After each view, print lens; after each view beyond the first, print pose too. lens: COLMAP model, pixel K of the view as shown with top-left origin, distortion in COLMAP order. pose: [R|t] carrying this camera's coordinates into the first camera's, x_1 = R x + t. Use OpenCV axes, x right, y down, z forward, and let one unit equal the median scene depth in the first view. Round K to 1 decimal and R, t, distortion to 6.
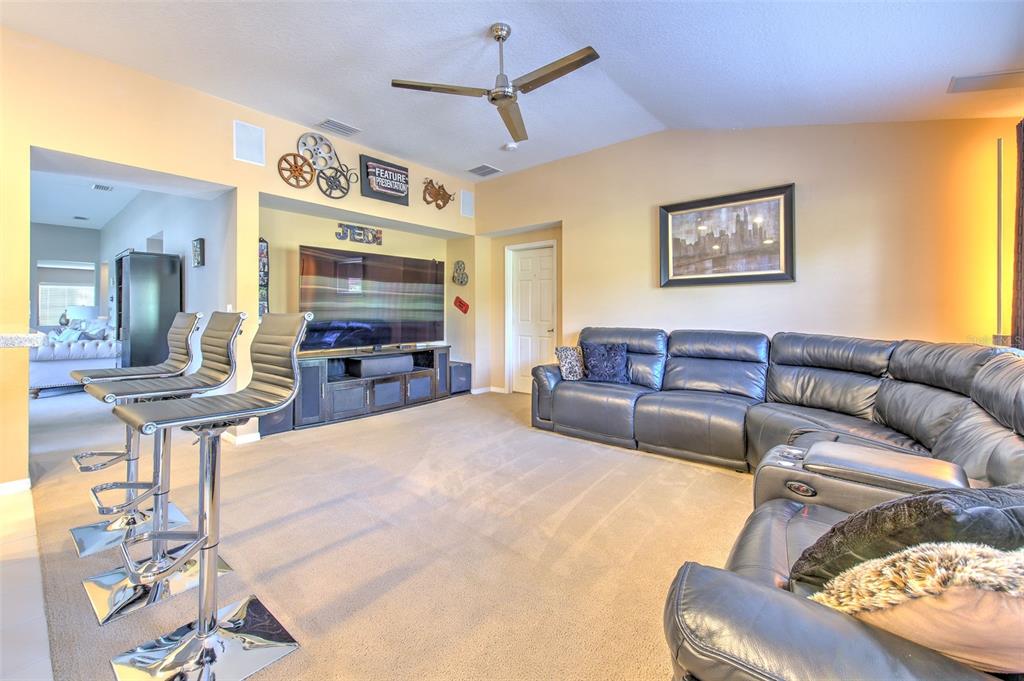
lens RADIAL K [[415.3, 0, 516.2], [0, 415.3, 308.3], [0, 0, 1]] dist [0.009455, -0.000930]
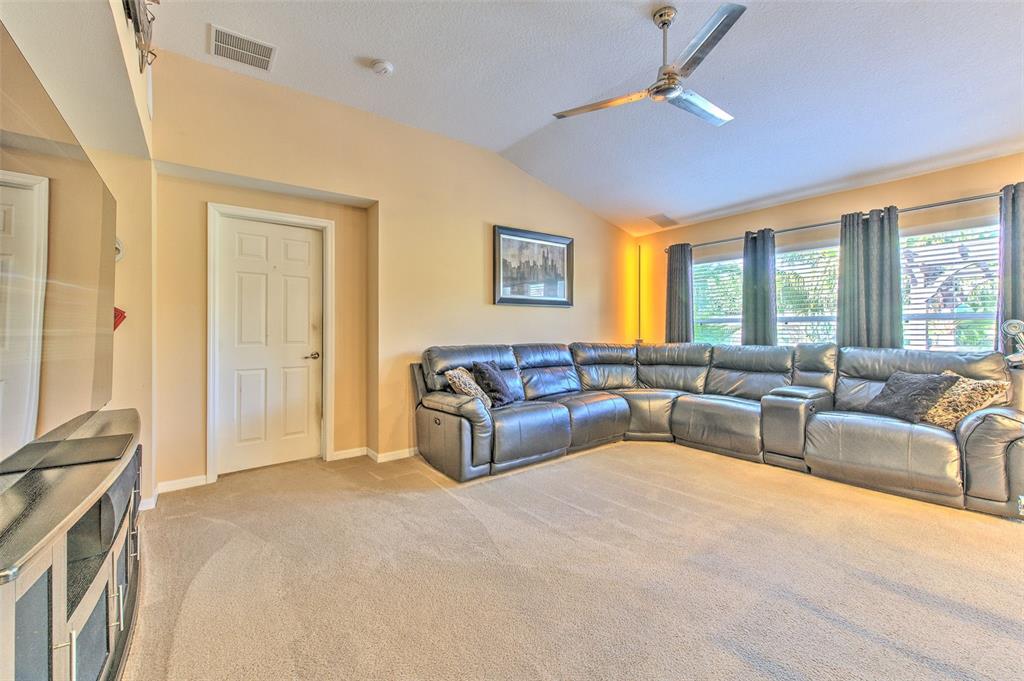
lens RADIAL K [[415.3, 0, 521.0], [0, 415.3, 328.0], [0, 0, 1]] dist [0.009455, -0.000930]
pose [[0.221615, 0.003312, 0.975129, -0.625087], [-0.007209, 0.999972, -0.001758, 0.009757], [-0.975108, -0.006640, 0.221633, 0.694261]]
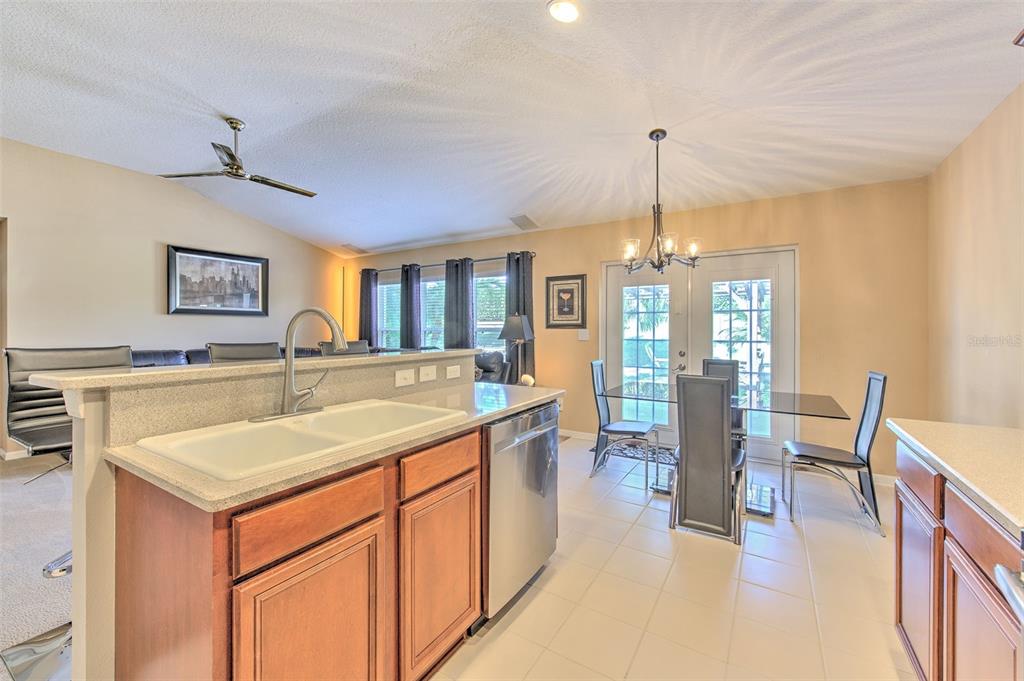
lens RADIAL K [[415.3, 0, 515.0], [0, 415.3, 331.0], [0, 0, 1]] dist [0.009455, -0.000930]
pose [[-0.132909, 0.001556, 0.991127, -0.924401], [-0.014312, 0.999891, -0.003489, -0.012529], [-0.991025, -0.014649, -0.132873, 0.187142]]
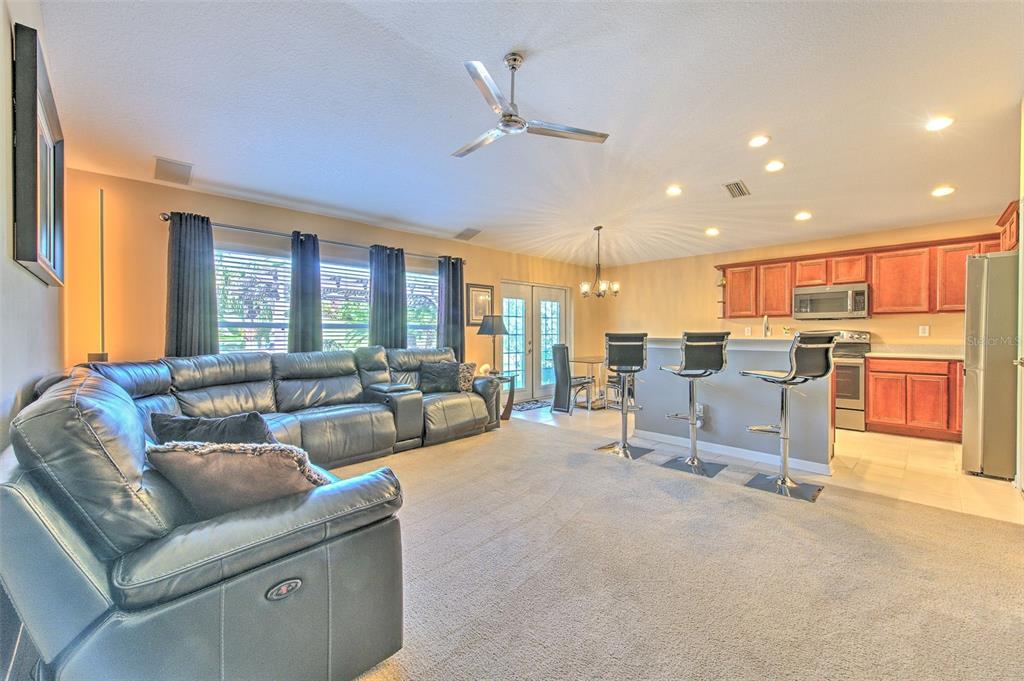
lens RADIAL K [[415.3, 0, 515.4], [0, 415.3, 335.0], [0, 0, 1]] dist [0.009455, -0.000930]
pose [[-0.994886, 0.002721, 0.100963, -0.093223], [0.001808, 0.999957, -0.009134, 0.016376], [-0.100984, -0.008905, -0.994848, 1.290271]]
